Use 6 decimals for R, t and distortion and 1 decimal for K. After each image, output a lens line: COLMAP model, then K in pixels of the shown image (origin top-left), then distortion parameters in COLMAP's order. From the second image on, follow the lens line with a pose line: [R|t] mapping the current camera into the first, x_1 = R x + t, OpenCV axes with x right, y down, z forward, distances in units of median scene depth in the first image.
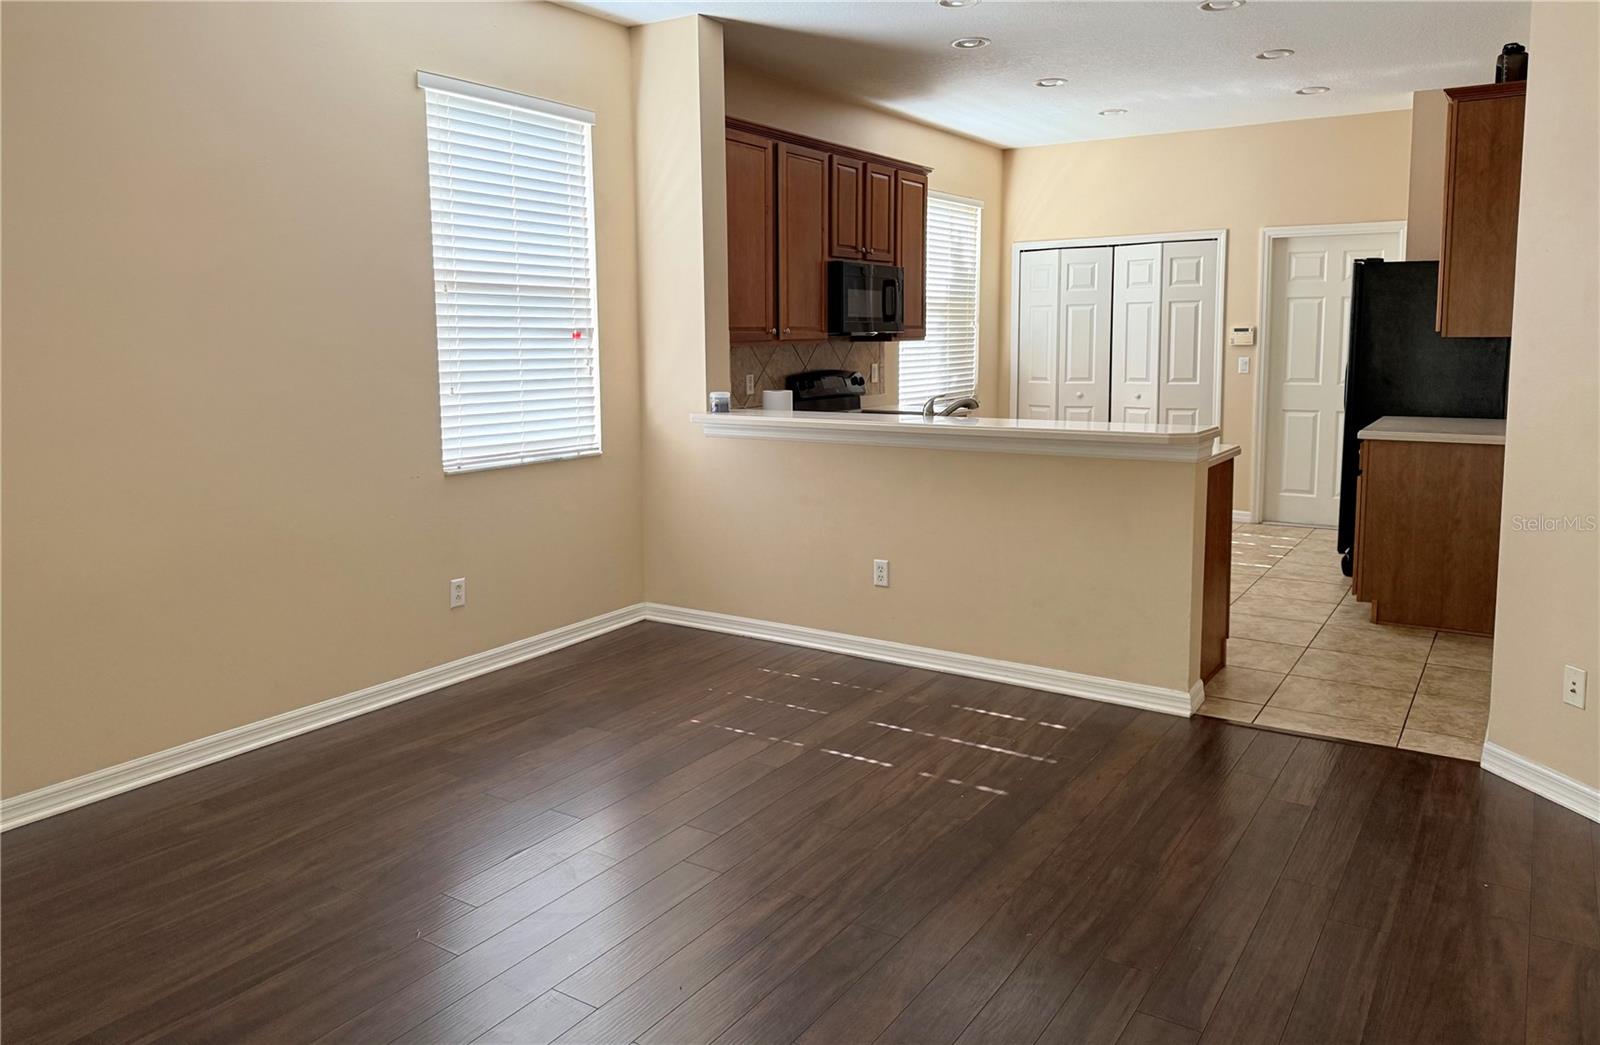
lens RADIAL K [[1165.5, 0, 791.4], [0, 1165.5, 453.8], [0, 0, 1]] dist [0.078283, -0.009845]
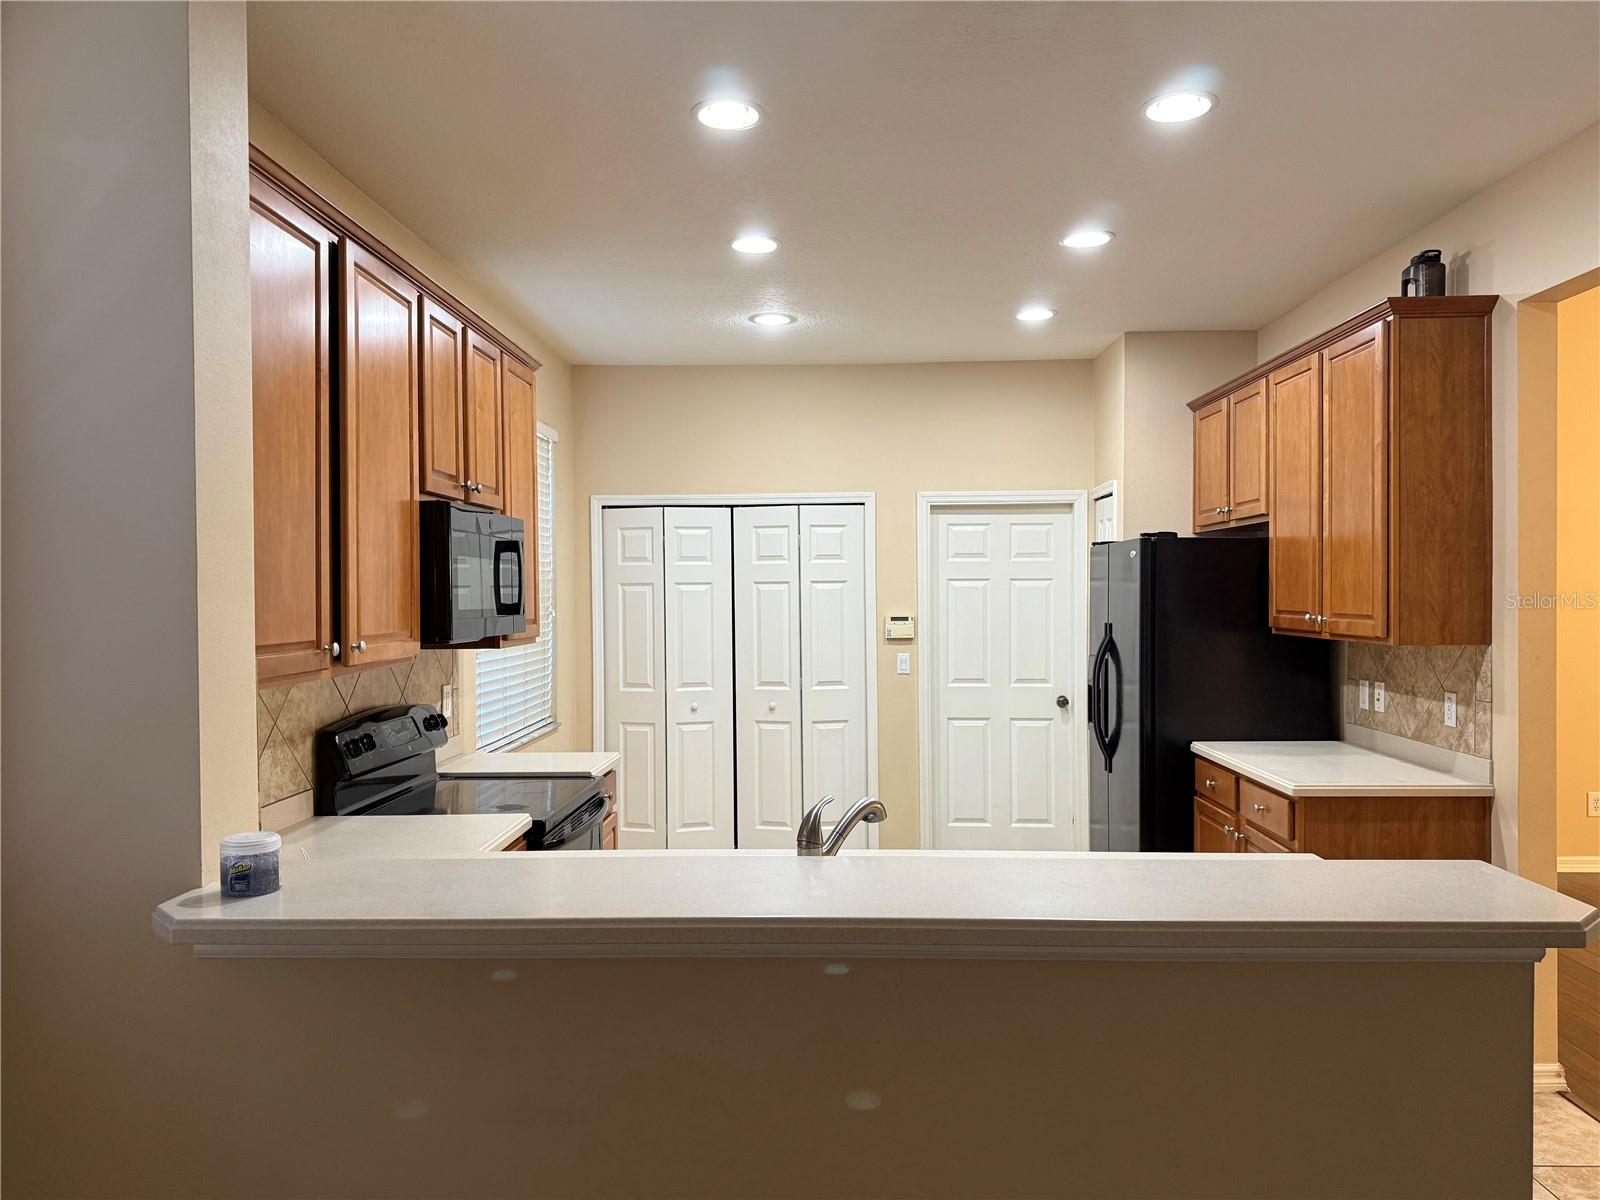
lens RADIAL K [[1122.0, 0, 779.6], [0, 1122.0, 603.3], [0, 0, 1]] dist [0.051295, -0.056364]
pose [[0.864467, -0.002685, 0.502682, -0.069049], [0.052767, 0.994946, -0.085429, -0.061229], [-0.499912, 0.100376, 0.860240, 0.437033]]
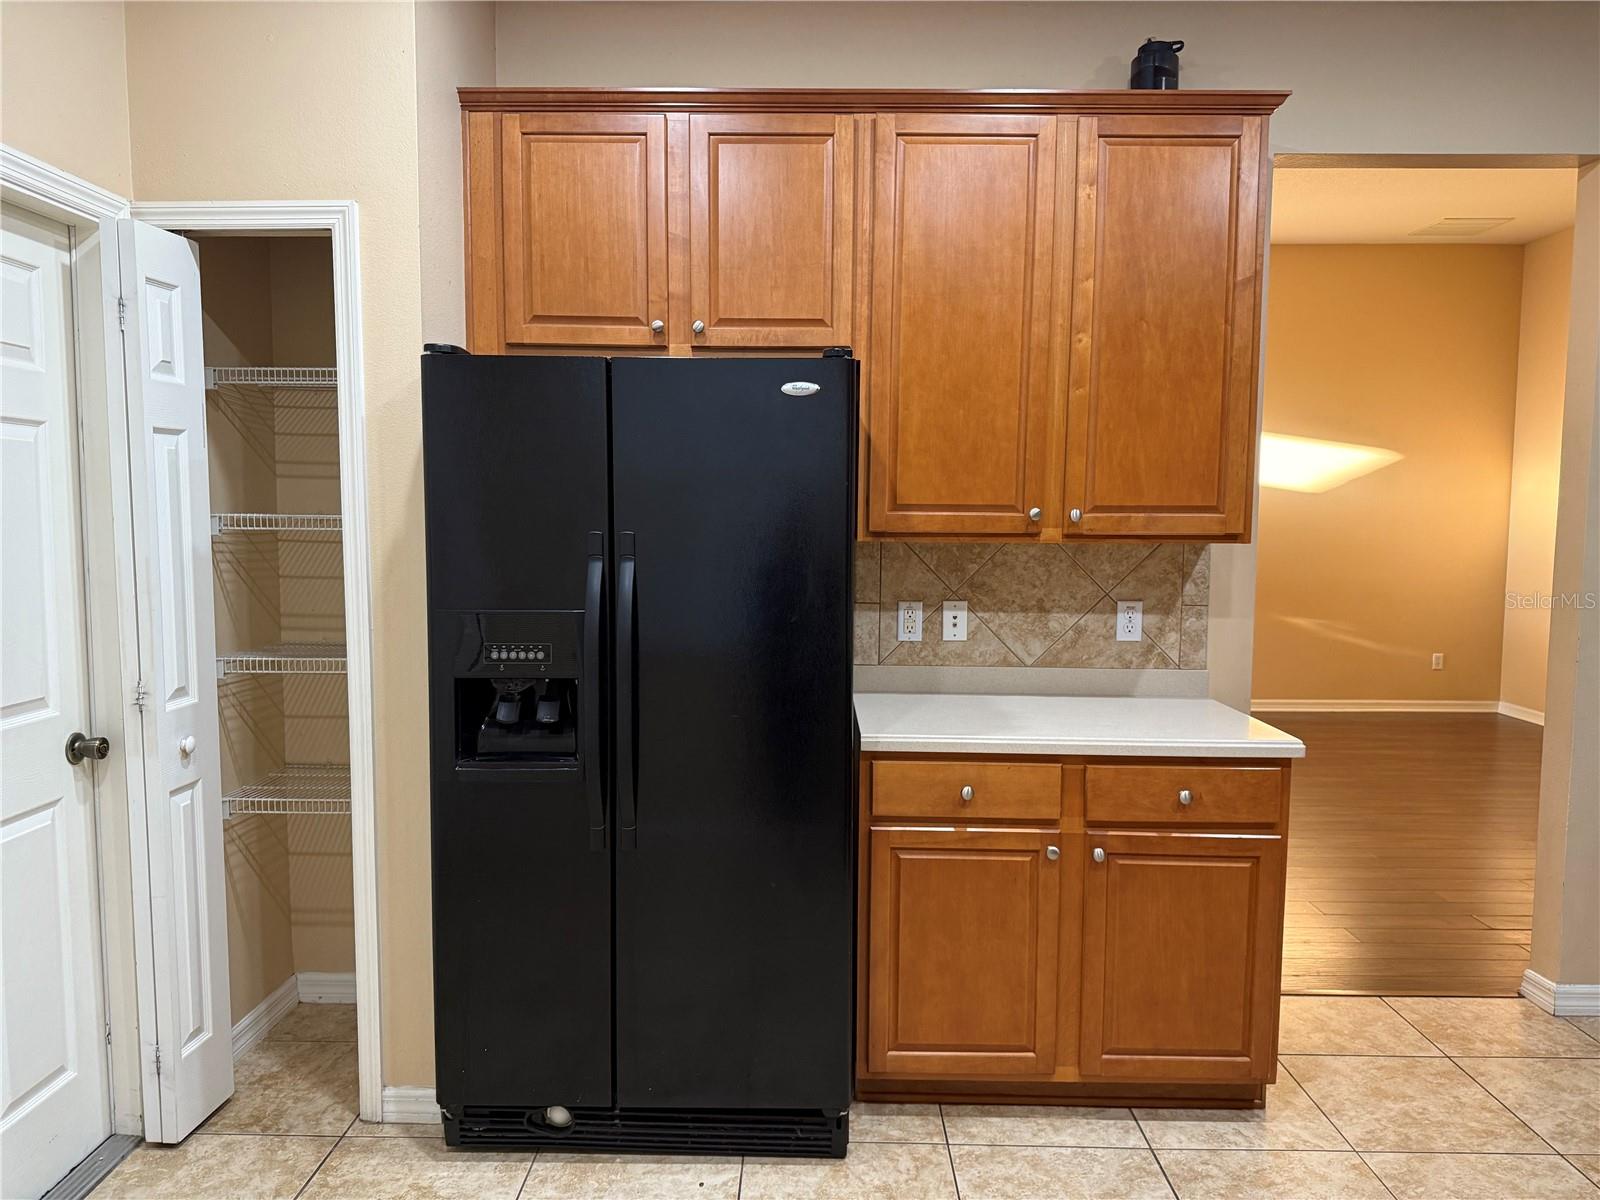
lens RADIAL K [[1122.0, 0, 783.1], [0, 1122.0, 612.7], [0, 0, 1]] dist [0.051295, -0.056364]
pose [[-0.530730, -0.072893, 0.844400, 0.152891], [0.088240, 0.986128, 0.140589, -0.114433], [-0.842935, 0.149125, -0.516936, 1.043750]]
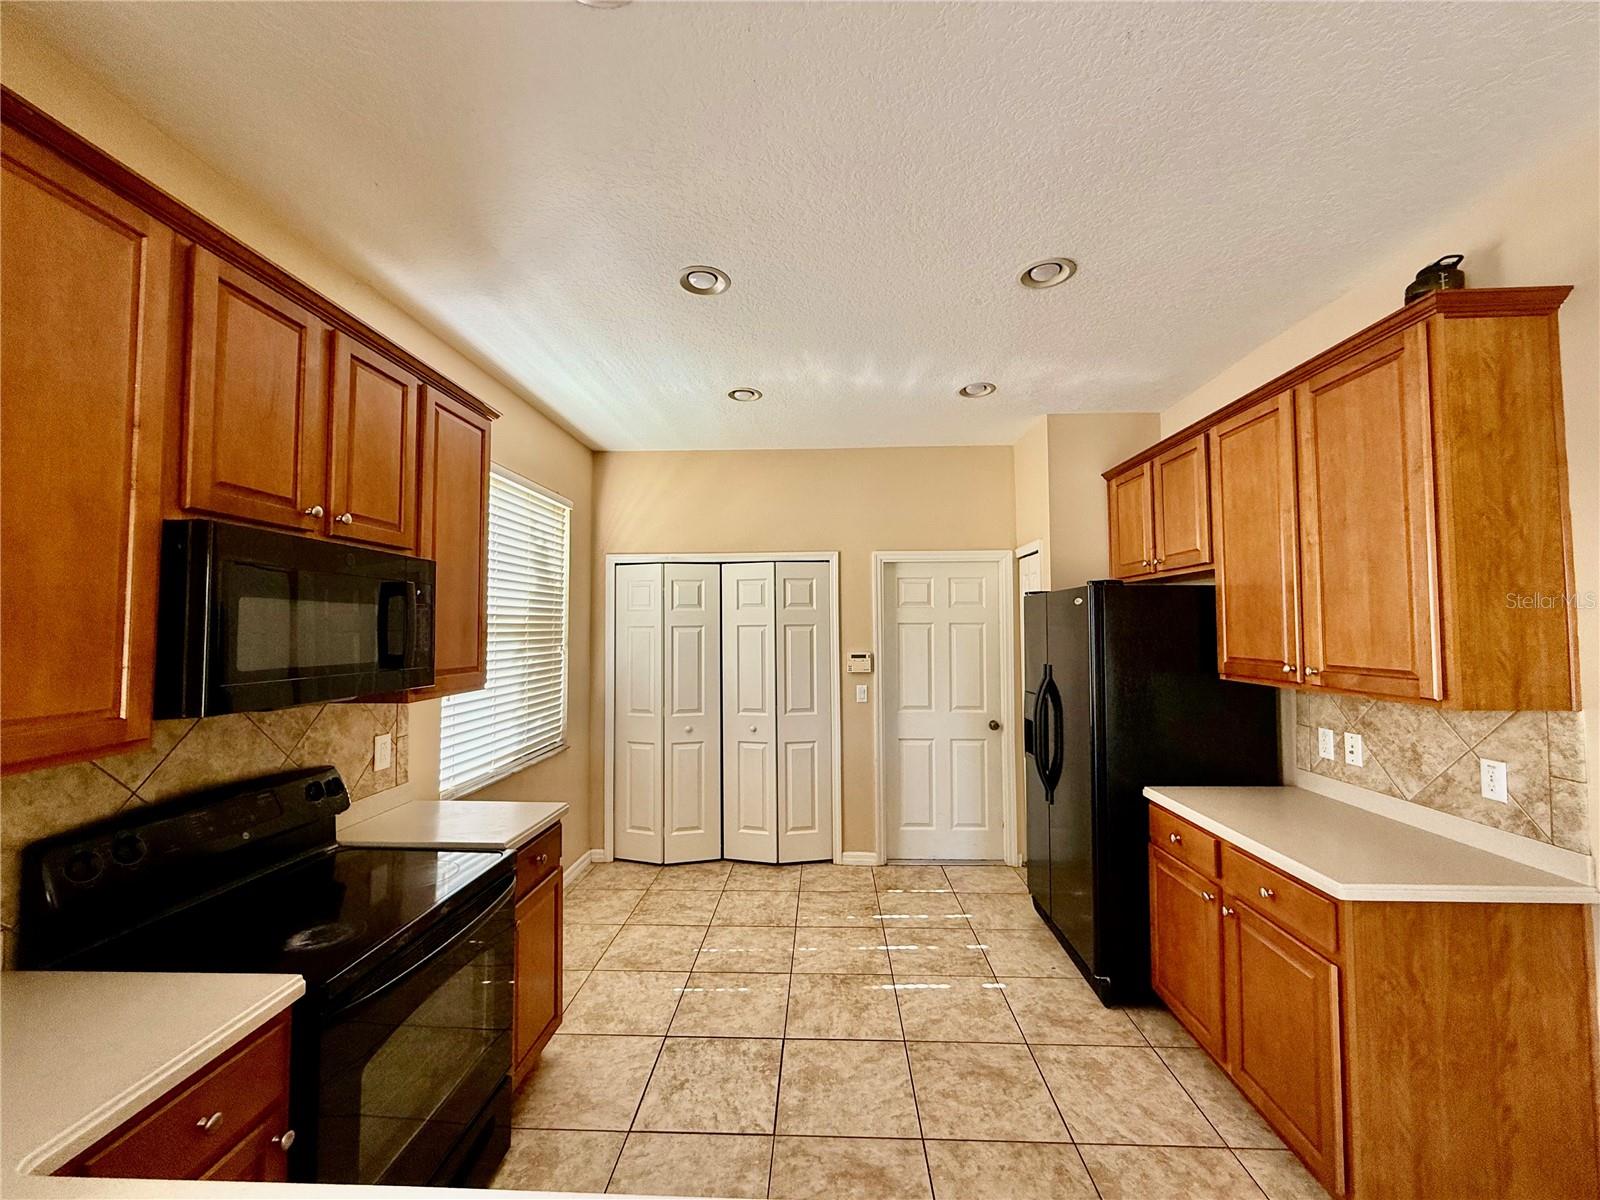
lens RADIAL K [[638.9, 0, 796.4], [0, 638.9, 601.6], [0, 0, 1]] dist [-0.006212, 0.001116]
pose [[0.862421, 0.024497, 0.505598, 0.086503], [0.051551, 0.989385, -0.135870, -0.089483], [-0.503560, 0.143242, 0.852003, 0.641421]]
